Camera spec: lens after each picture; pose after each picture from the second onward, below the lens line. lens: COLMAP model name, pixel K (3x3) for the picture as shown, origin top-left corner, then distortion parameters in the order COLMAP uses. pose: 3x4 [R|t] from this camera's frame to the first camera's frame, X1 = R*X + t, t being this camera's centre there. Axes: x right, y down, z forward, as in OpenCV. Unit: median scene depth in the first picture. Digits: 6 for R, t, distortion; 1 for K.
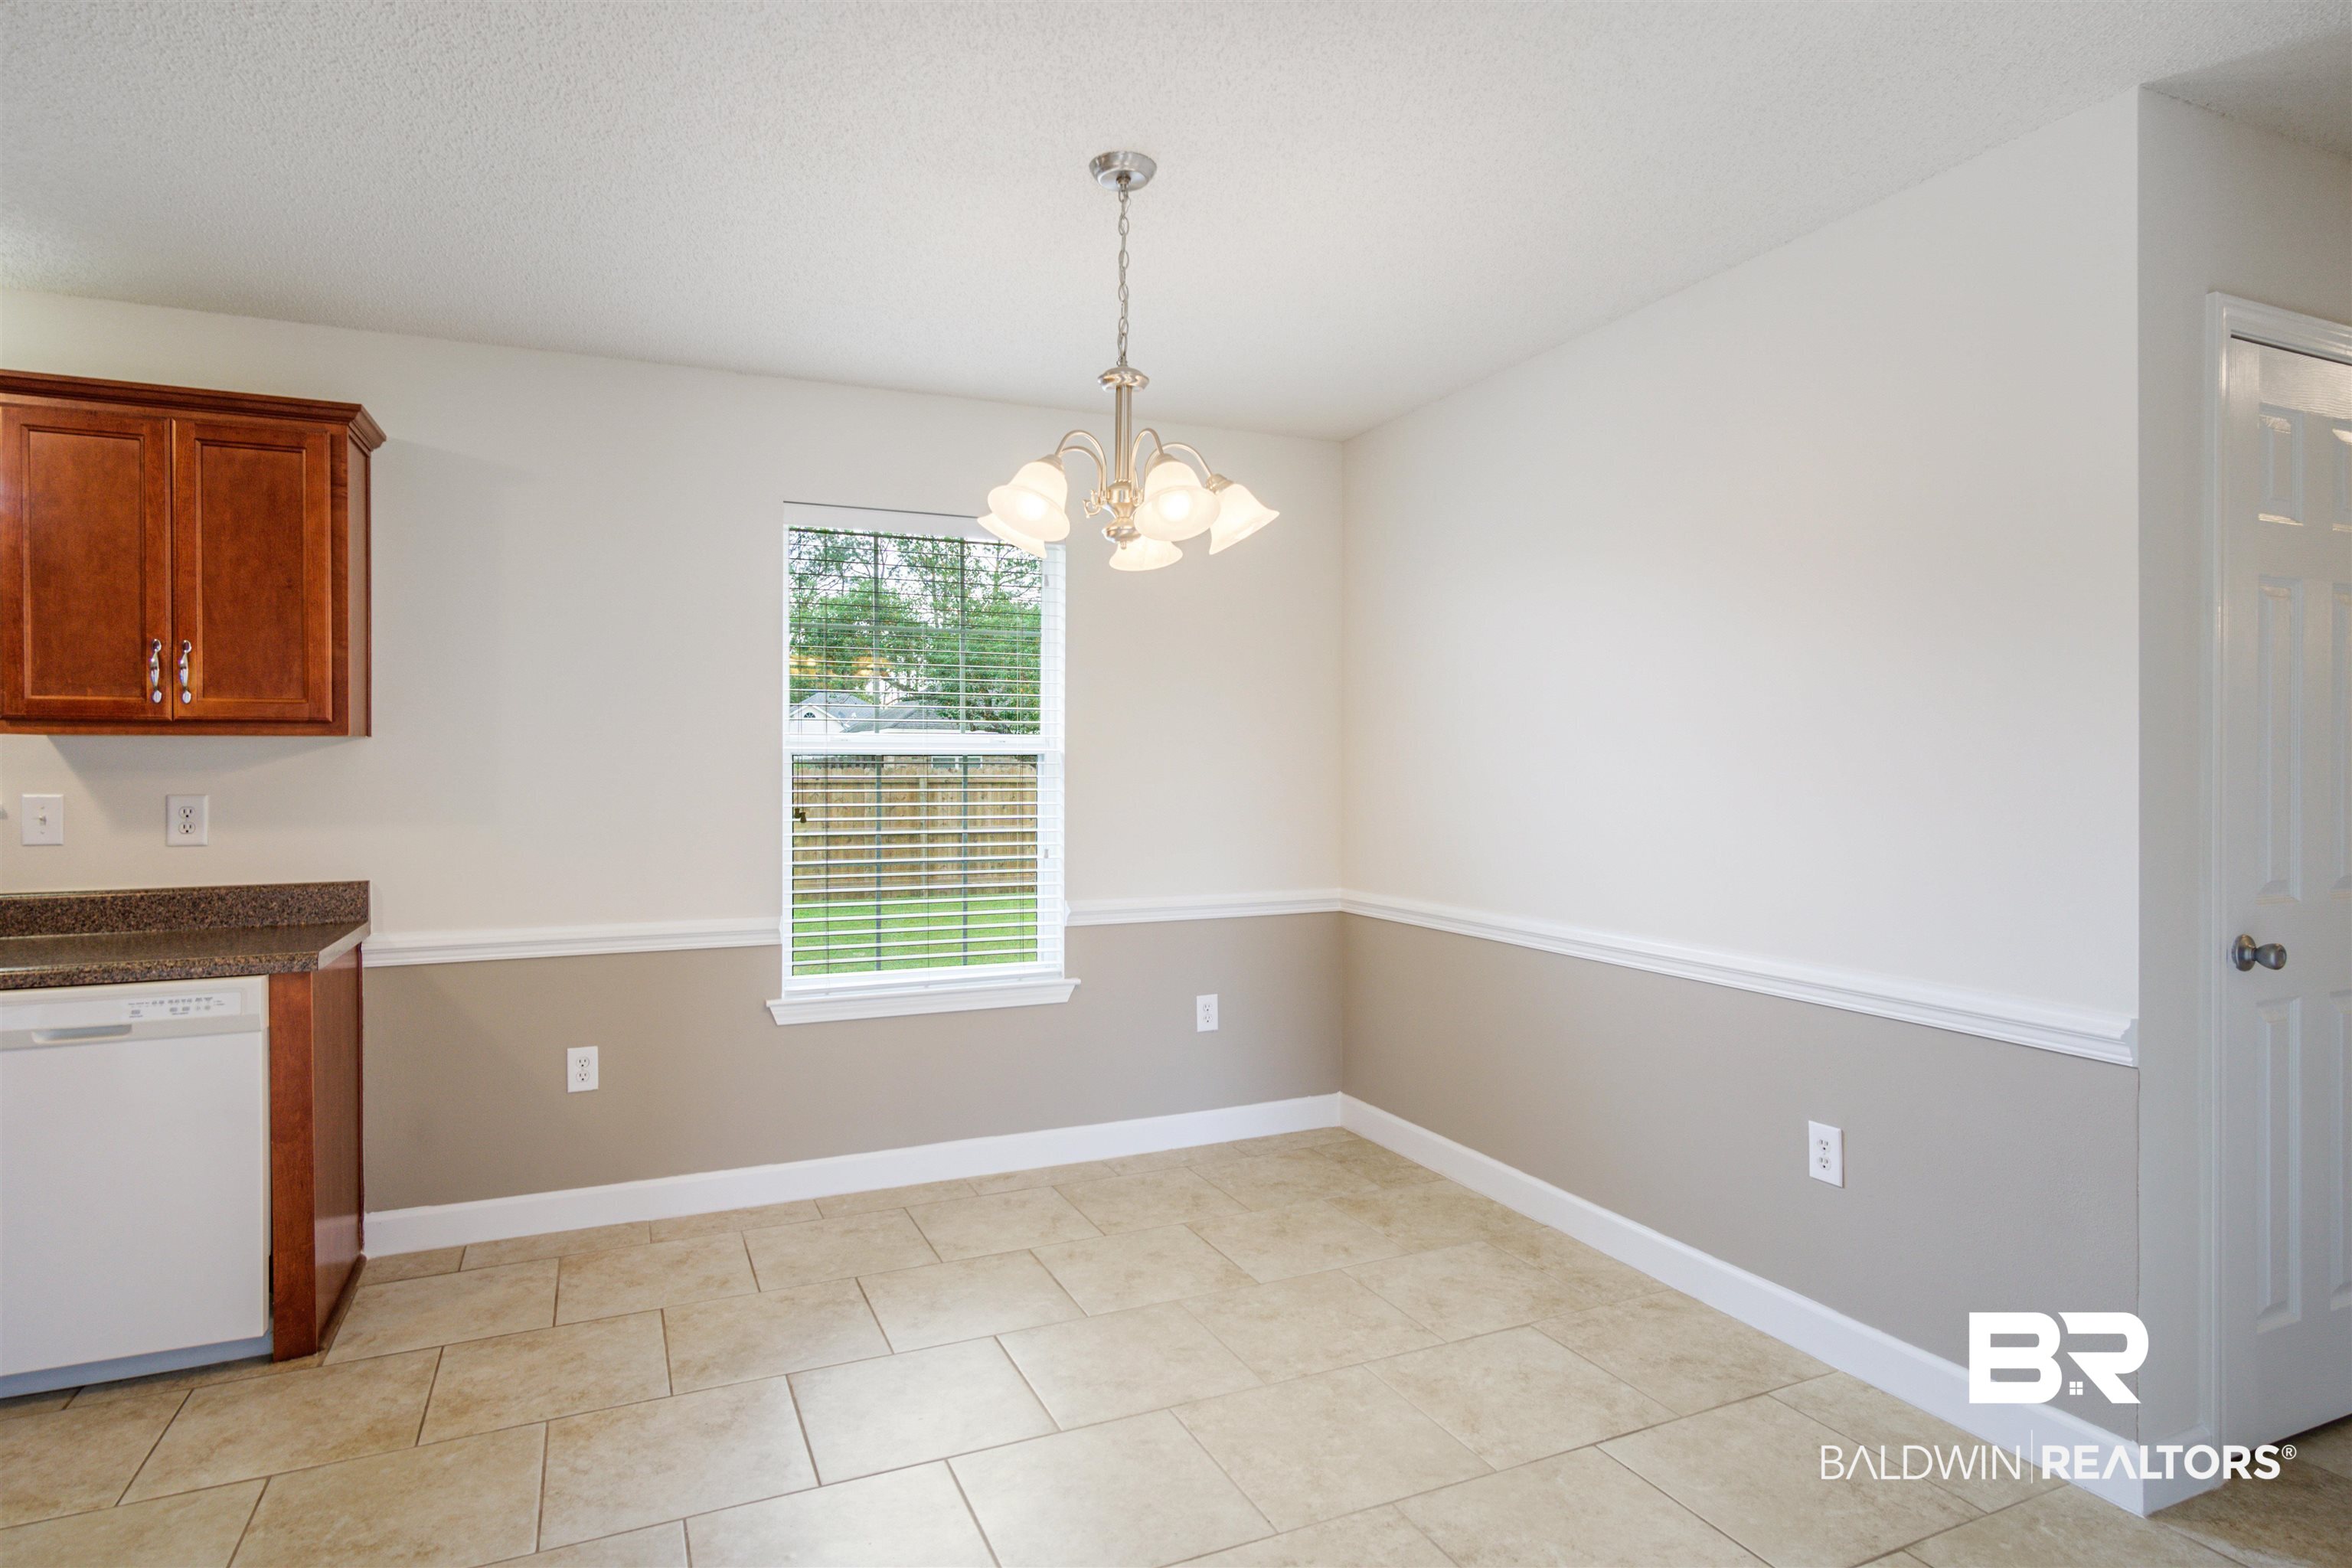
lens RADIAL K [[1280.0, 0, 1176.0], [0, 1280.0, 784.0], [0, 0, 1]] dist [-0.001219, 0.000050]
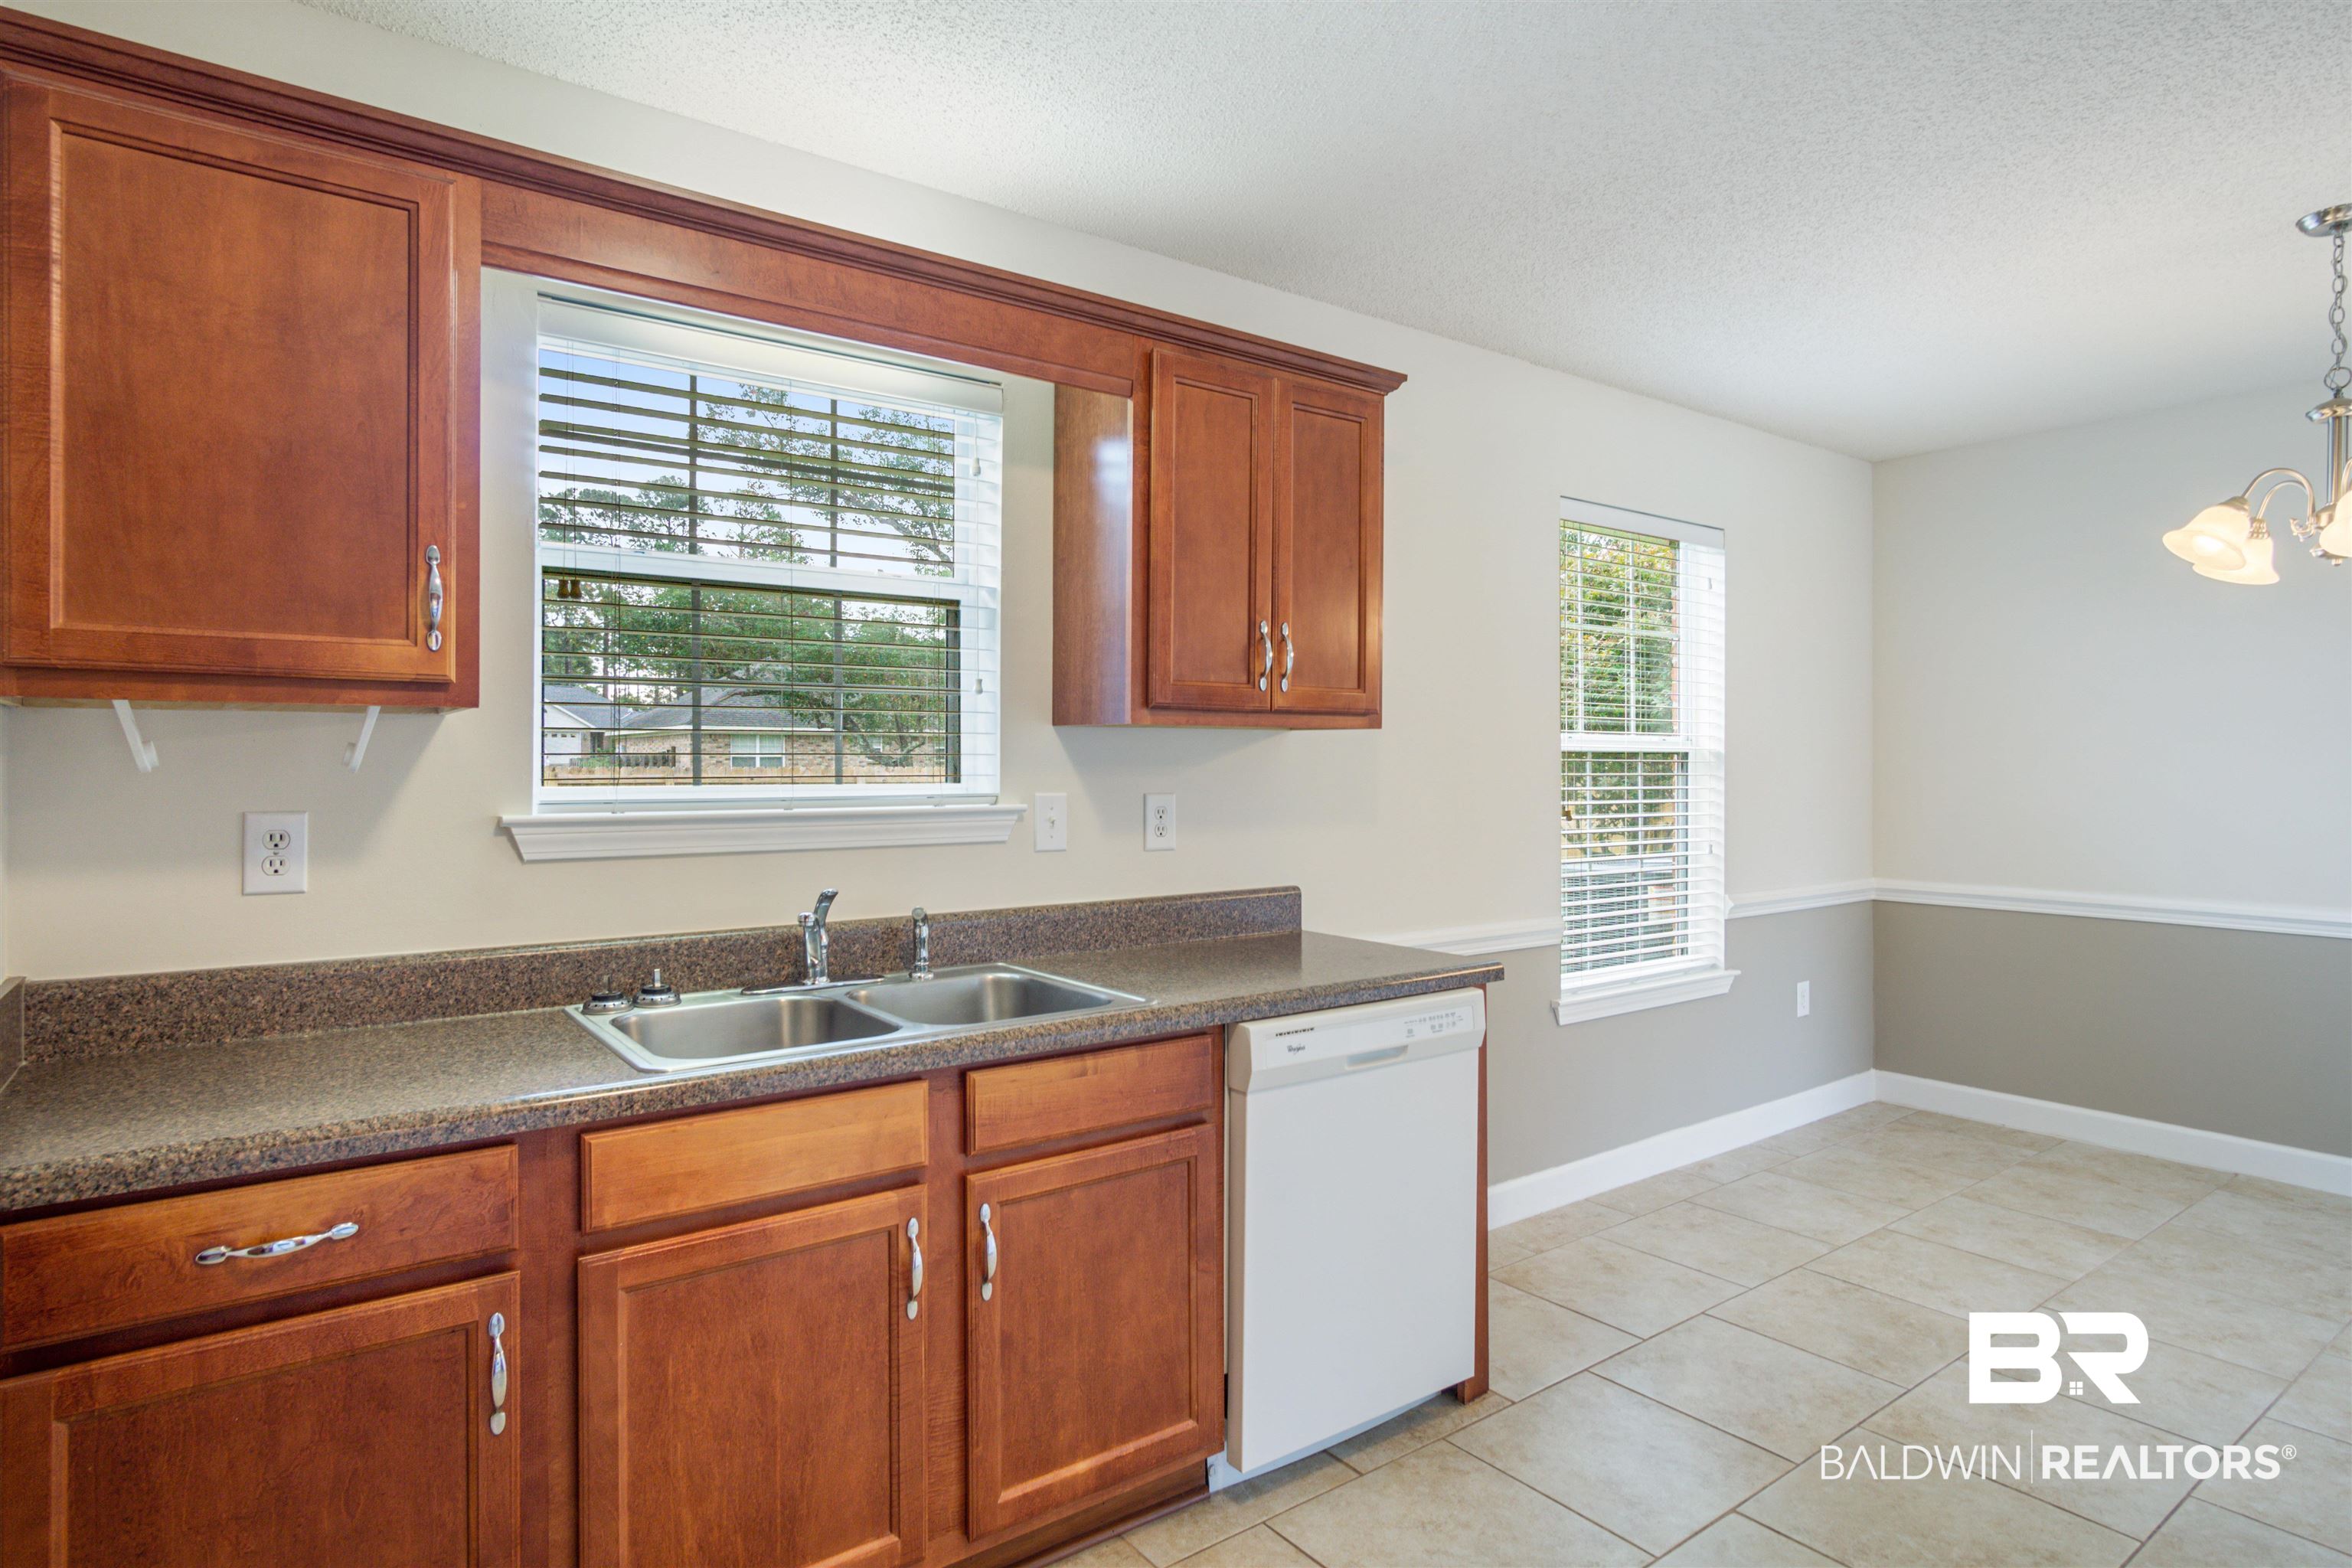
lens RADIAL K [[1286.5, 0, 1176.0], [0, 1286.5, 784.0], [0, 0, 1]] dist [0.000953, 0.000941]
pose [[0.974200, -0.000218, 0.225687, -0.940583], [-0.000334, 0.999997, 0.002409, -0.000189], [-0.225687, -0.002422, 0.974197, 0.114492]]
